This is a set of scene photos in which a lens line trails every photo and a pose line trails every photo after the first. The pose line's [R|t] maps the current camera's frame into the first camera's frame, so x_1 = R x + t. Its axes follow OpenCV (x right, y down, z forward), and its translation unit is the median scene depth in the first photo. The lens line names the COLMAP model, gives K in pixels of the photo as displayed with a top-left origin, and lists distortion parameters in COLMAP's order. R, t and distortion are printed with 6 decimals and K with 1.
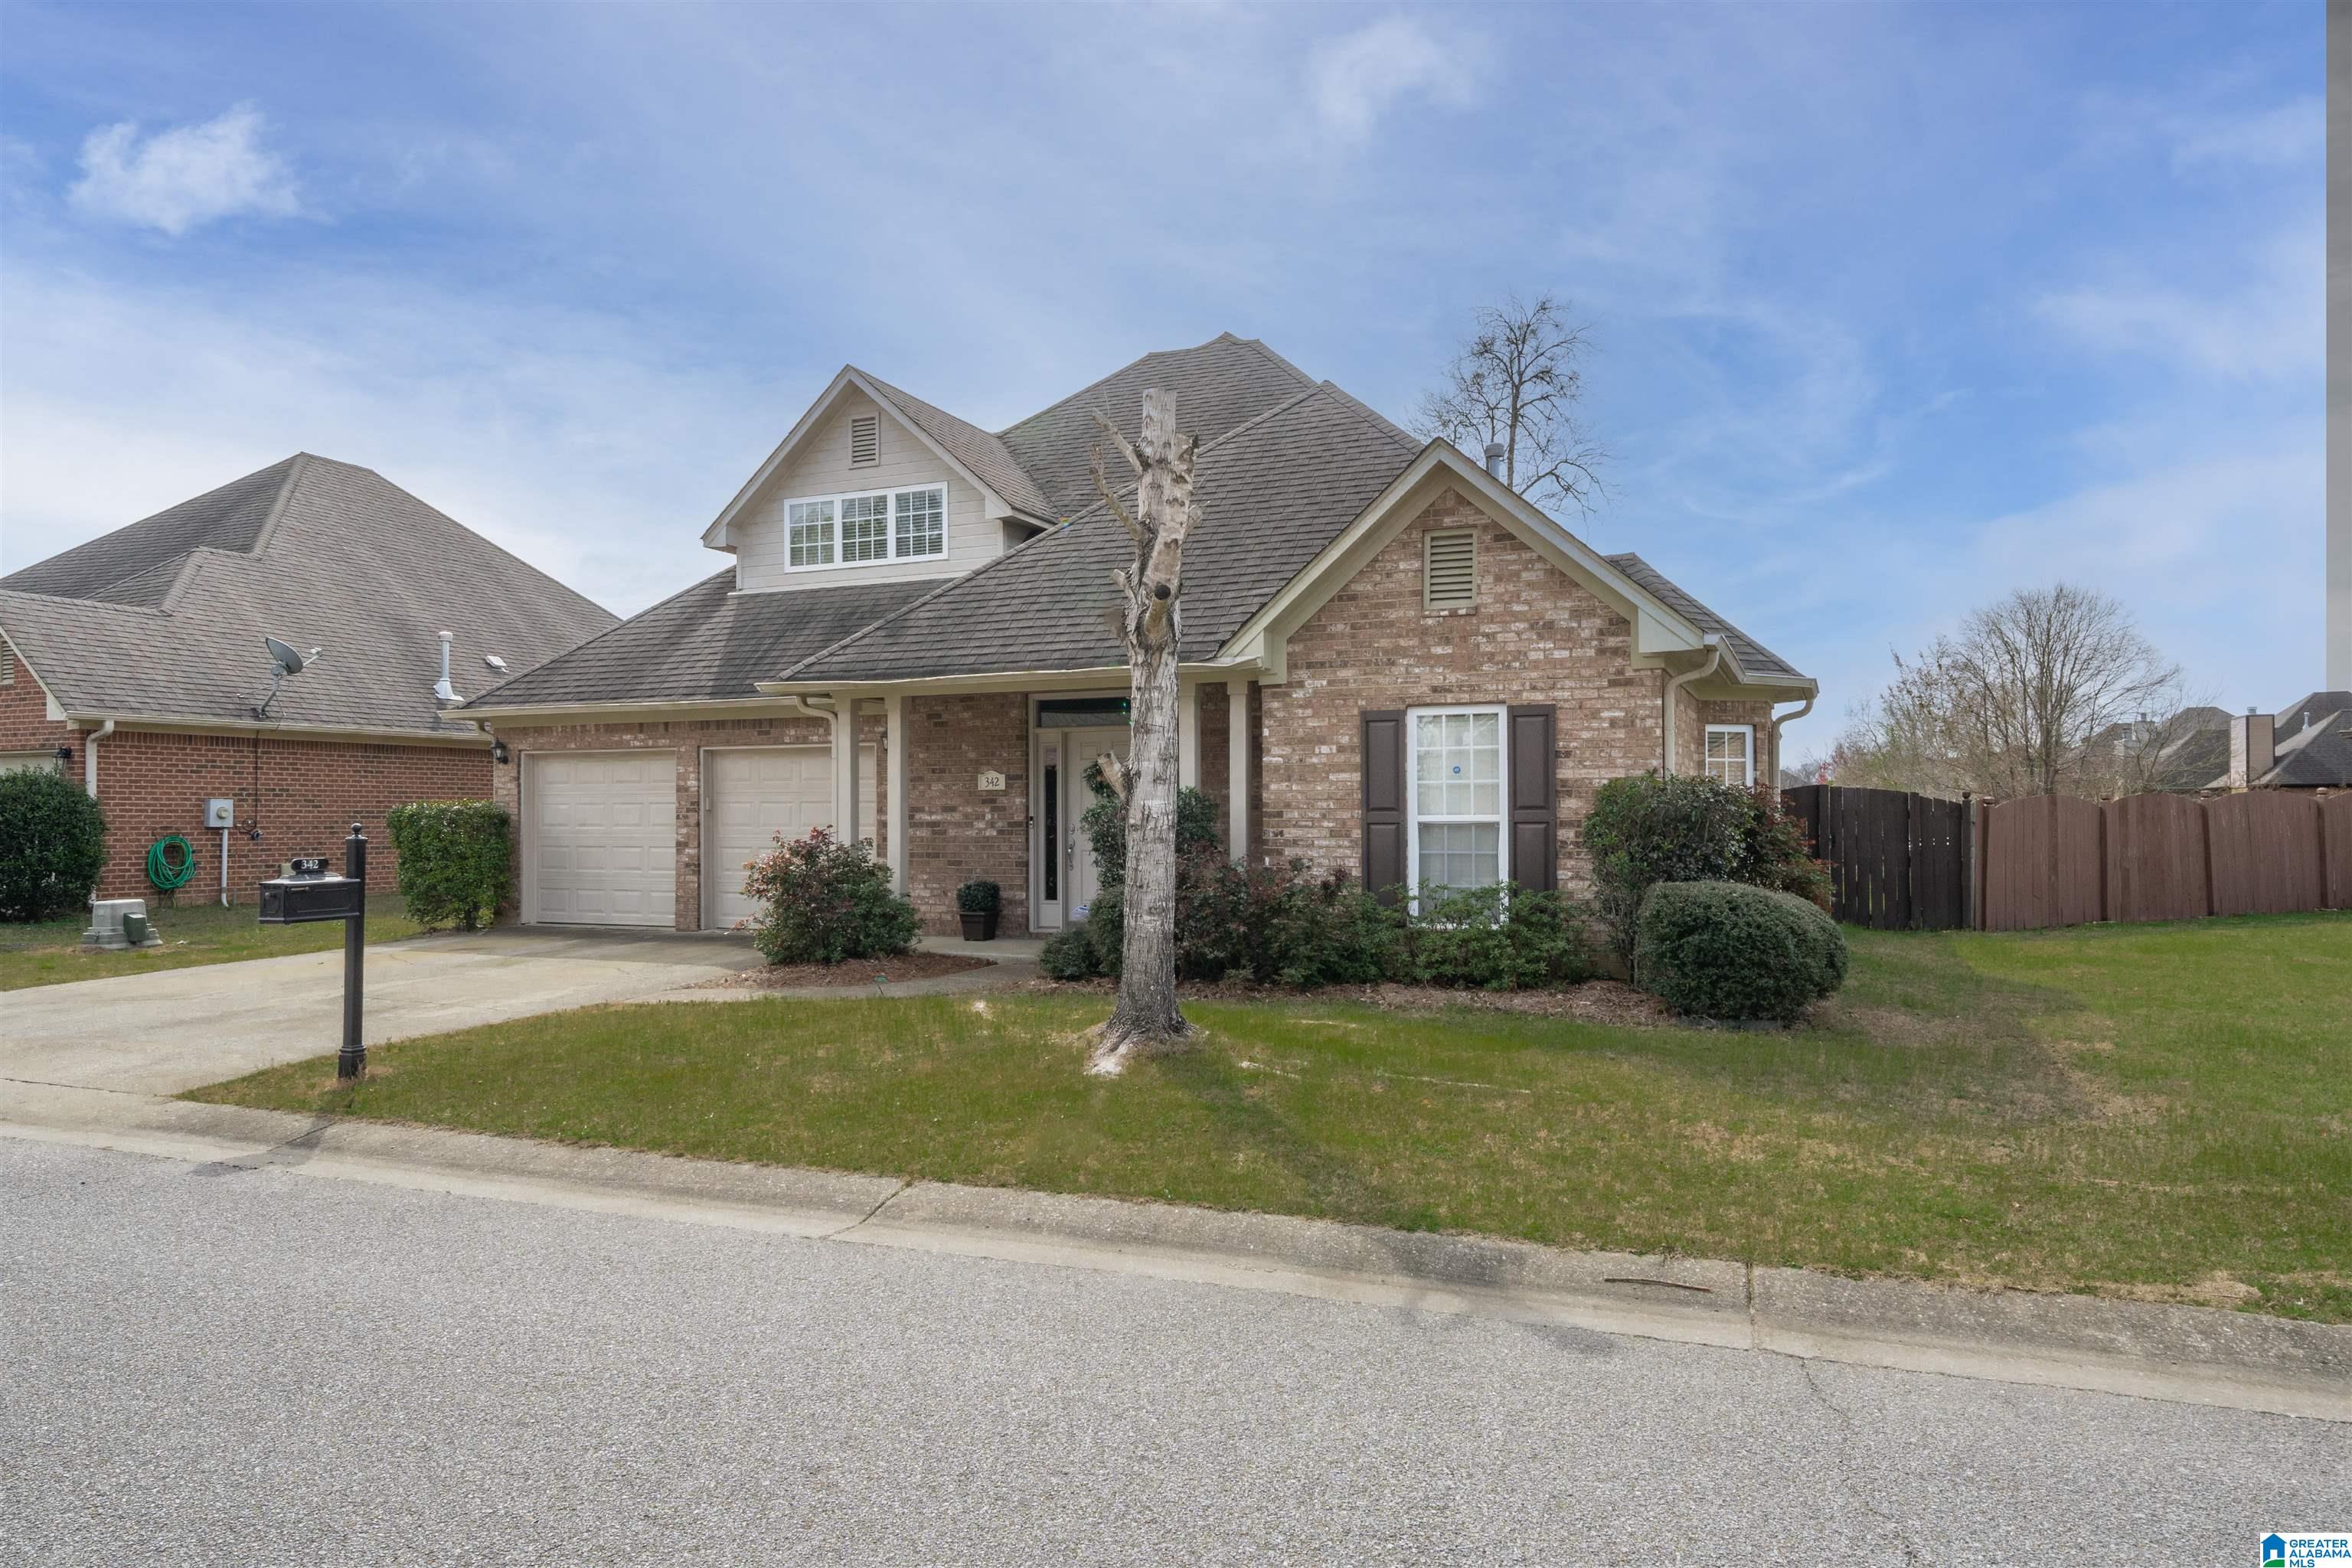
lens RADIAL K [[1540.5, 0, 1179.0], [0, 1540.5, 789.3], [0, 0, 1]] dist [-0.009611, -0.000699]
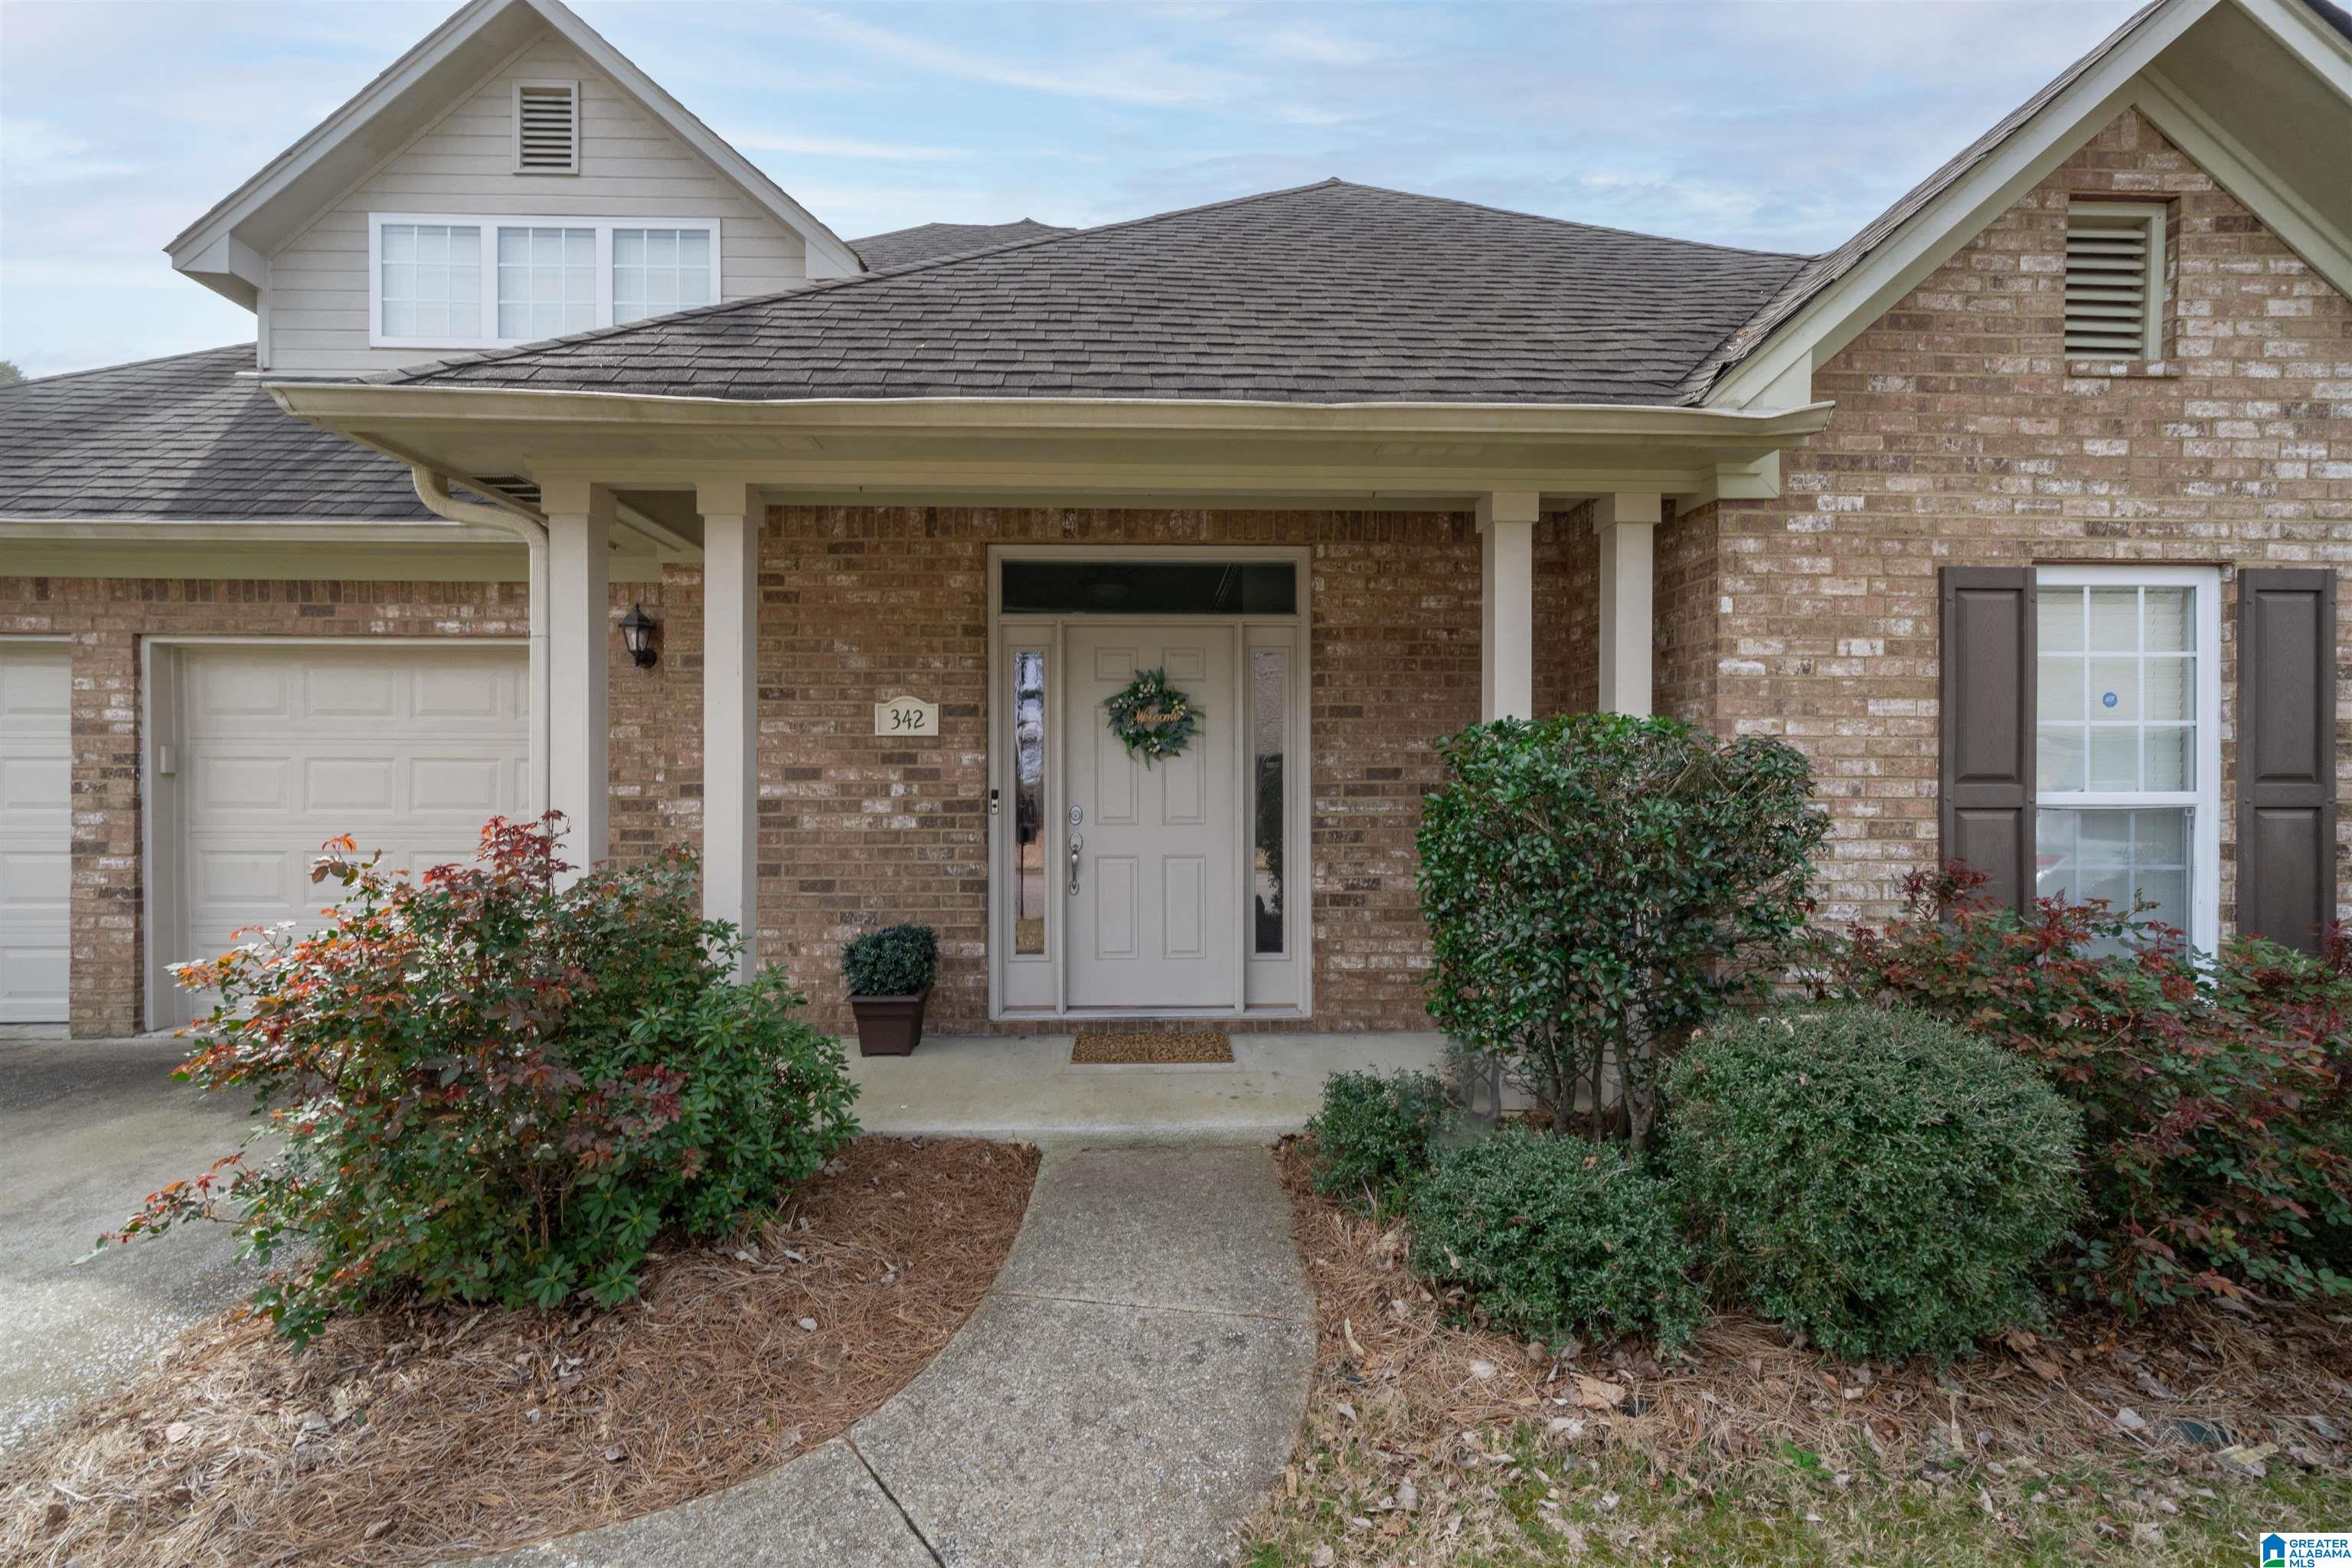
lens RADIAL K [[963.8, 0, 1172.3], [0, 963.8, 798.2], [0, 0, 1]] dist [-0.008117, 0.002477]
pose [[0.900789, 0.002314, 0.434251, -0.204873], [-0.012000, 0.999737, 0.019564, 0.015270], [-0.434092, -0.022834, 0.900579, 0.790230]]
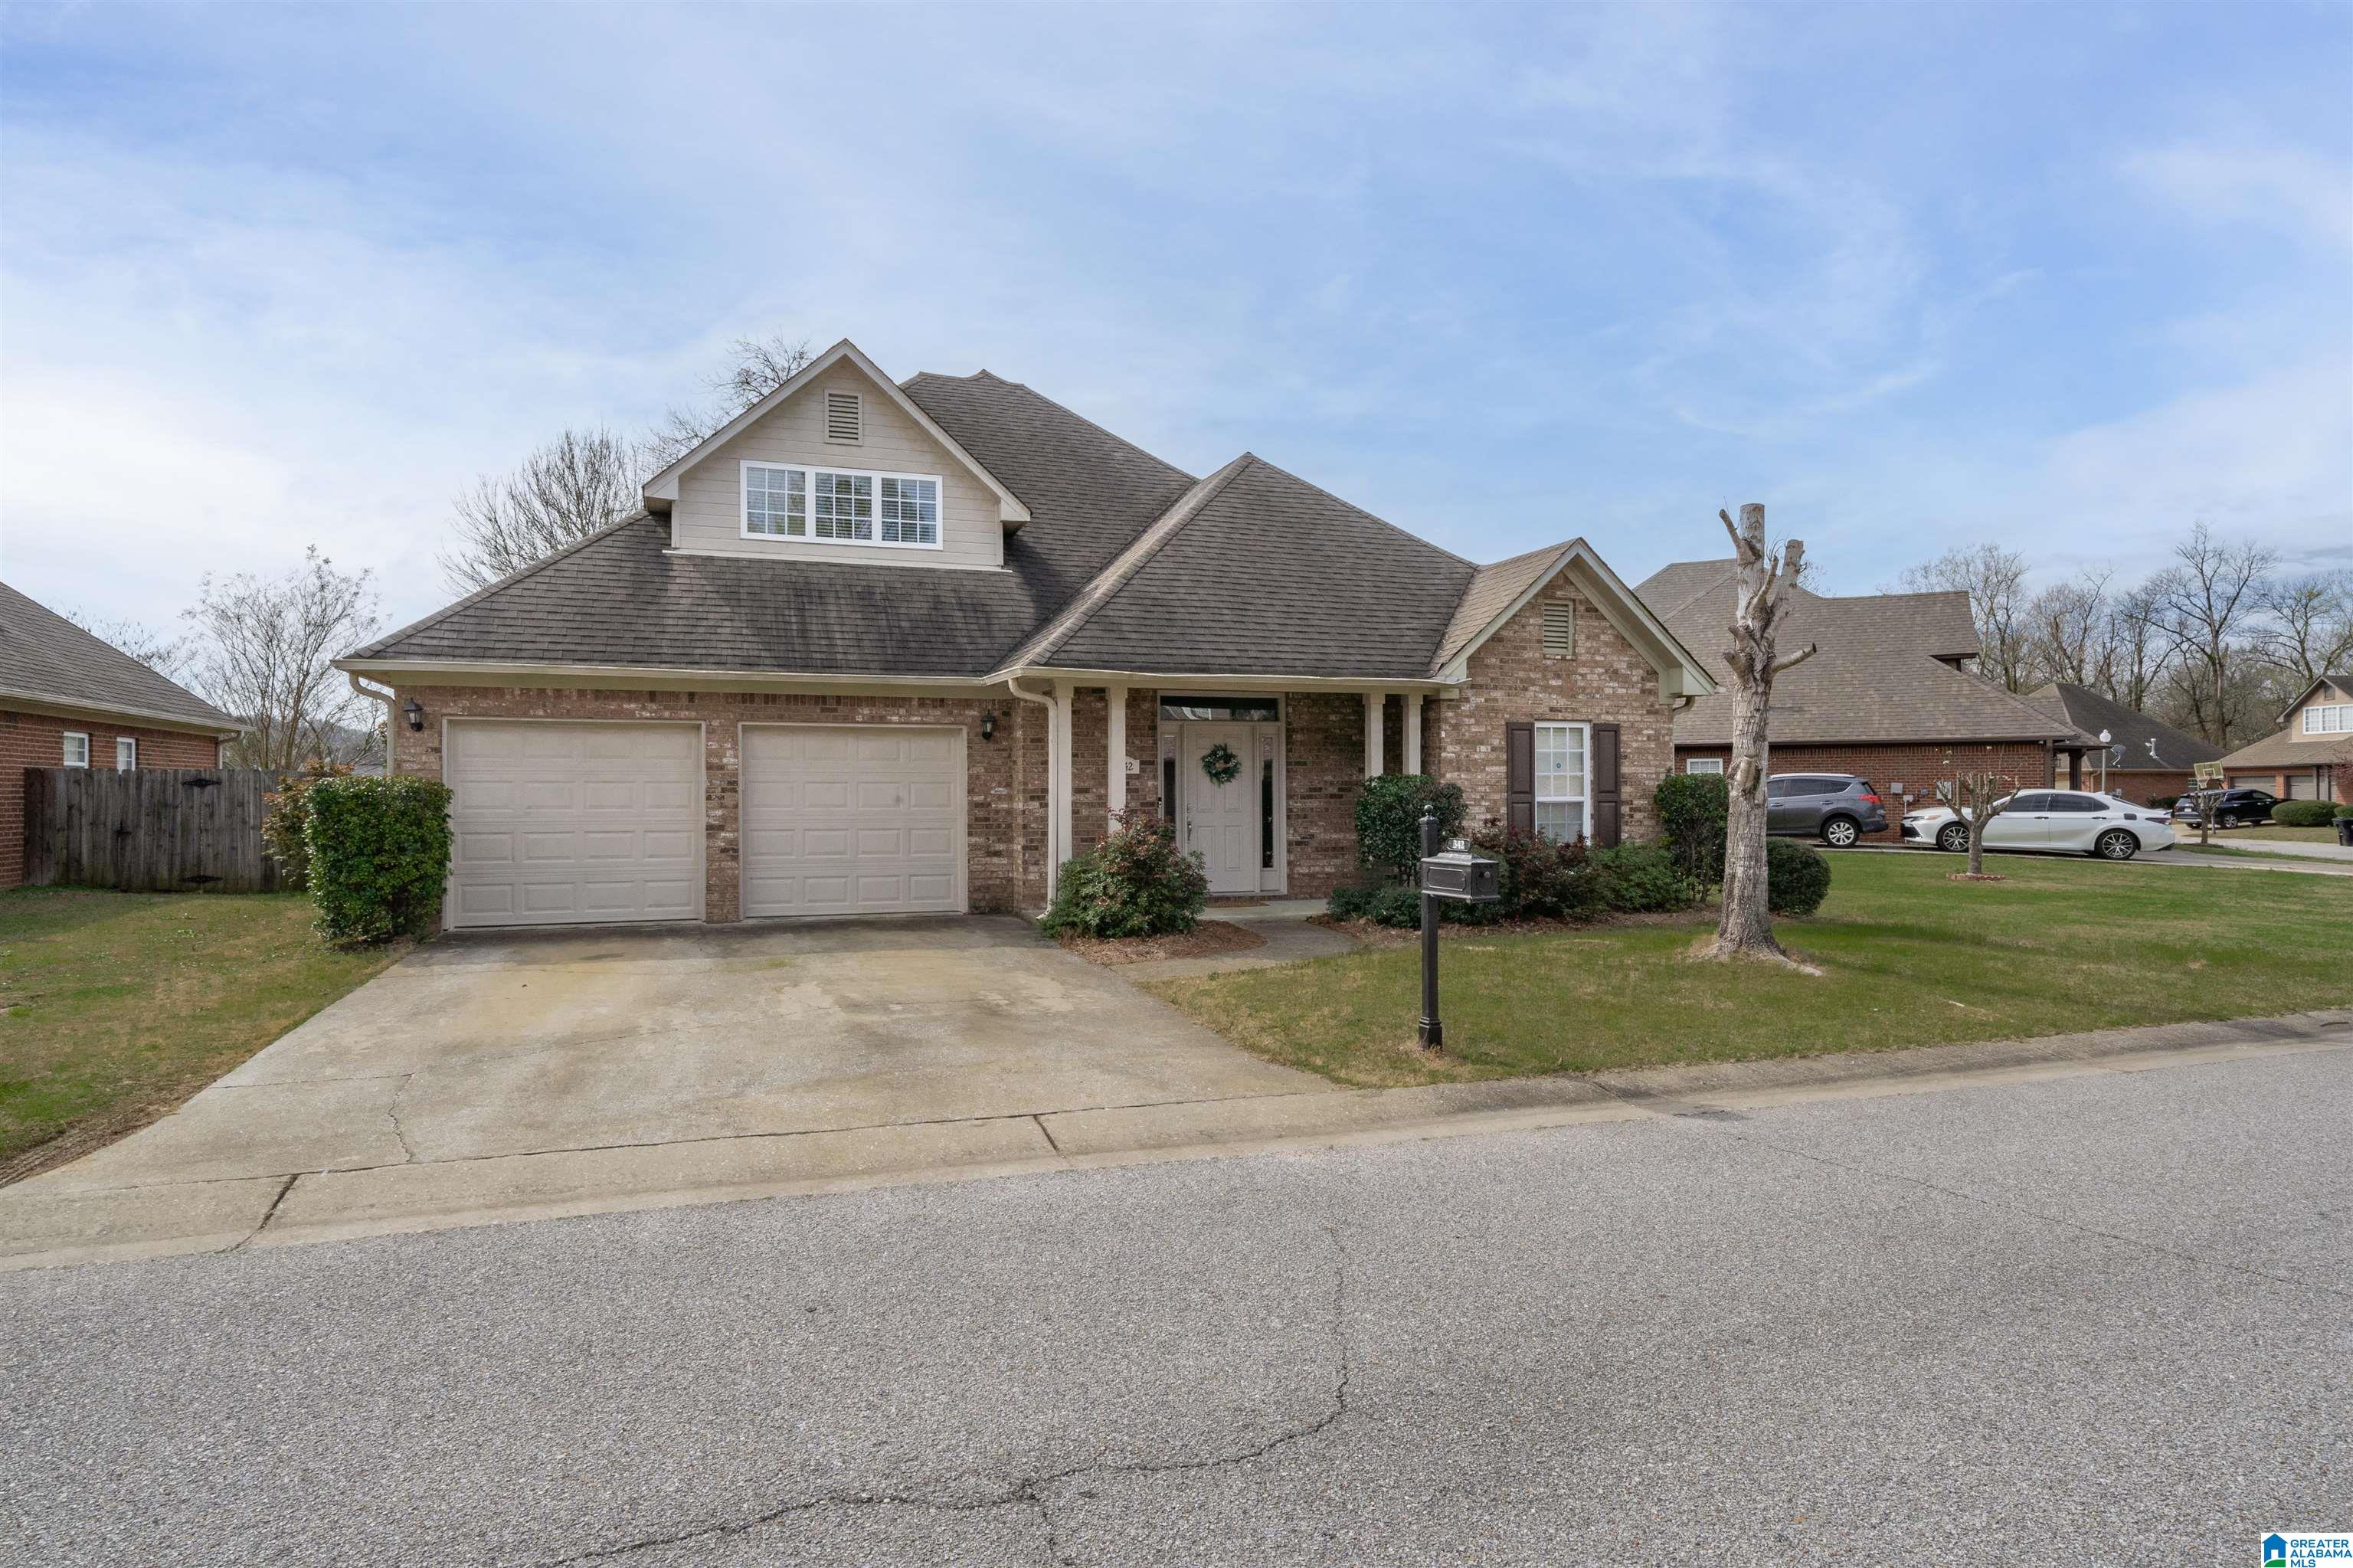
lens RADIAL K [[1302.7, 0, 1178.5], [0, 1302.7, 784.9], [0, 0, 1]] dist [-0.005648, -0.000358]
pose [[0.720446, 0.006213, 0.693483, -0.861901], [-0.013048, 0.999904, 0.004597, 0.004290], [-0.693388, -0.012361, 0.720458, 0.335422]]
